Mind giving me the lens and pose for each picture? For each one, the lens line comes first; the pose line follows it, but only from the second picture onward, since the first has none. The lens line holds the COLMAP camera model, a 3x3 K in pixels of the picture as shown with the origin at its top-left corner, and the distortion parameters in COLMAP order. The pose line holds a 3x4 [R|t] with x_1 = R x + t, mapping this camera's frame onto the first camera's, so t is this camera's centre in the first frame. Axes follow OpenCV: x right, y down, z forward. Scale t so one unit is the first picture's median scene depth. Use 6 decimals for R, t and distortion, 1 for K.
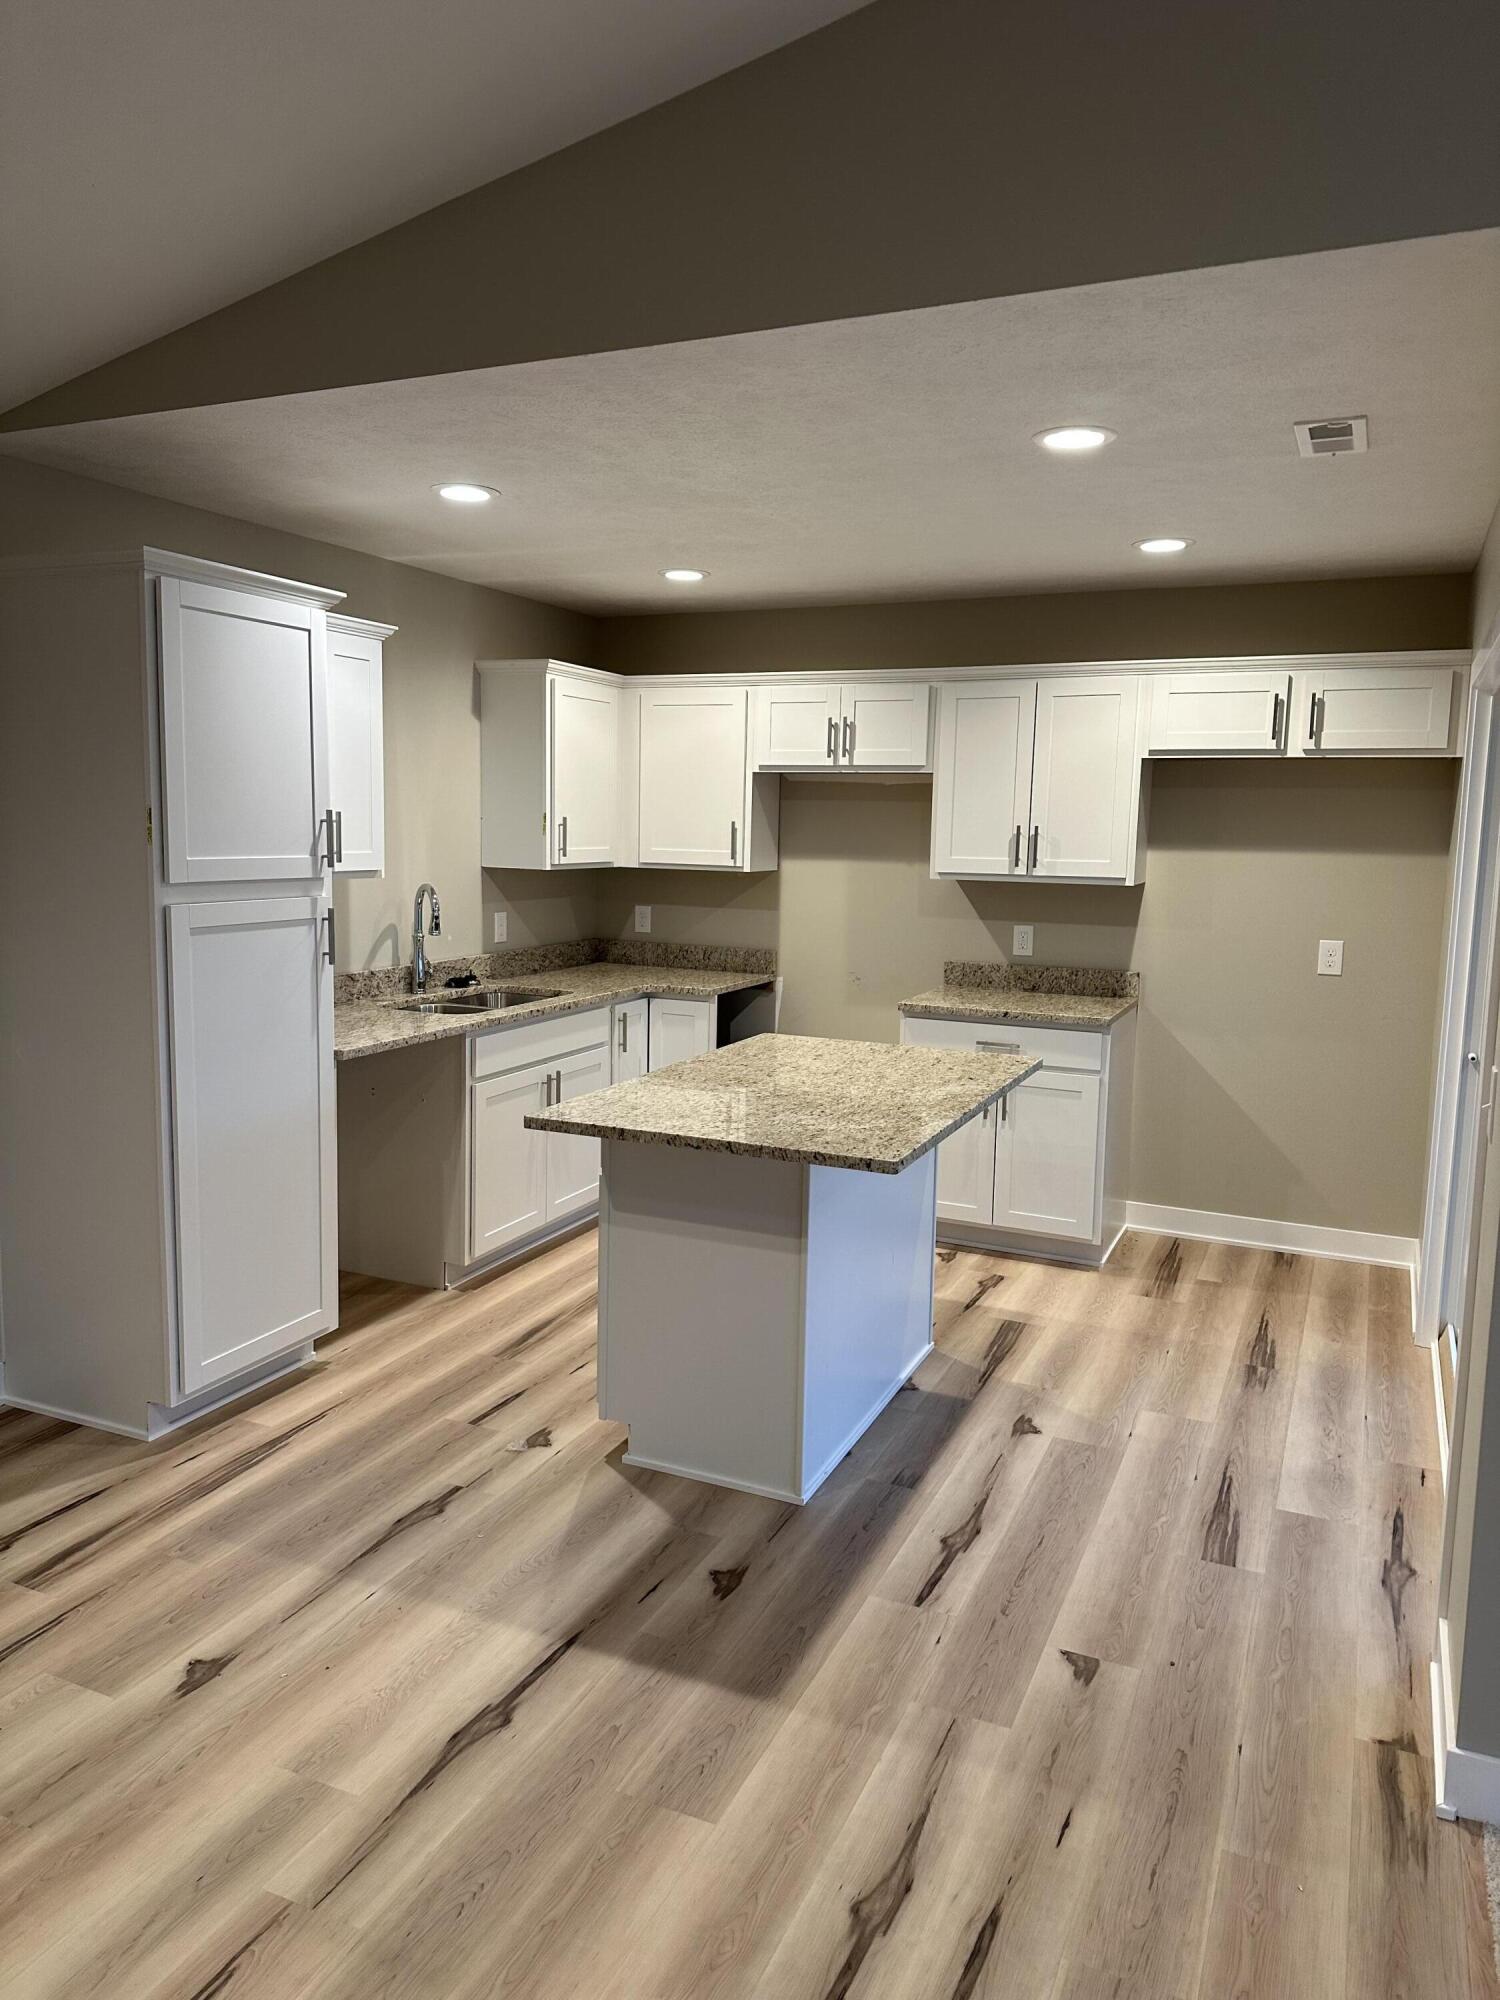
lens RADIAL K [[1419.1, 0, 748.5], [0, 1419.1, 997.7], [0, 0, 1]] dist [-0.006850, 0.000131]
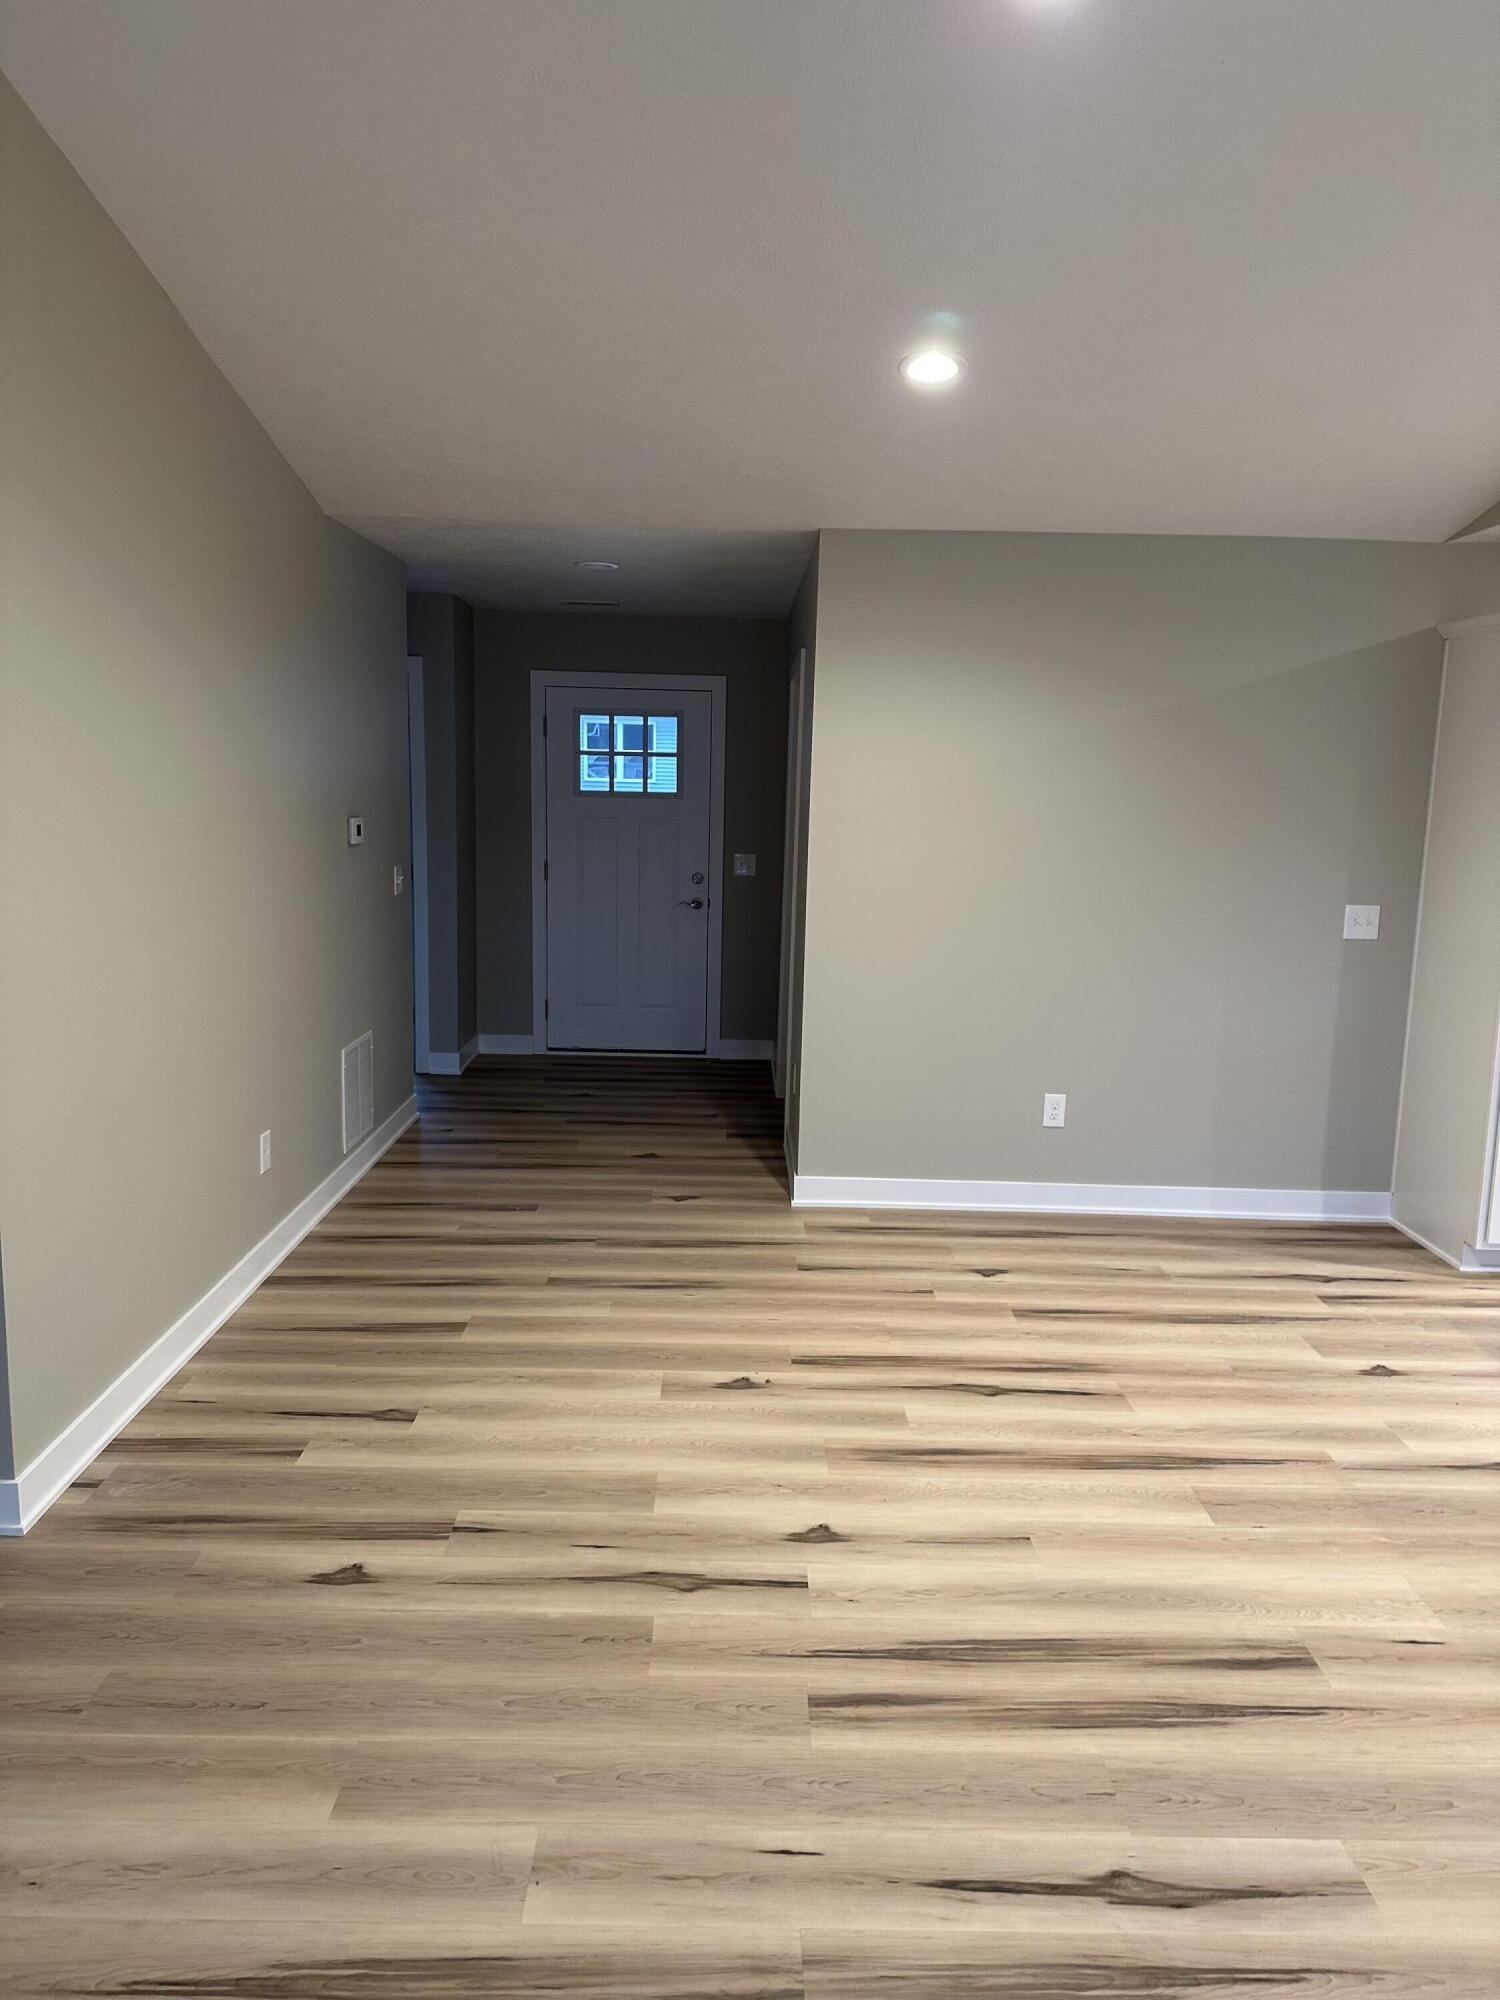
lens RADIAL K [[1419.1, 0, 749.8], [0, 1419.1, 1000.4], [0, 0, 1]] dist [-0.006850, 0.000131]
pose [[0.428310, 0.132701, -0.893835, 0.563349], [-0.129422, 0.987969, 0.084659, 0.038871], [0.894316, 0.079422, 0.440331, -0.272375]]
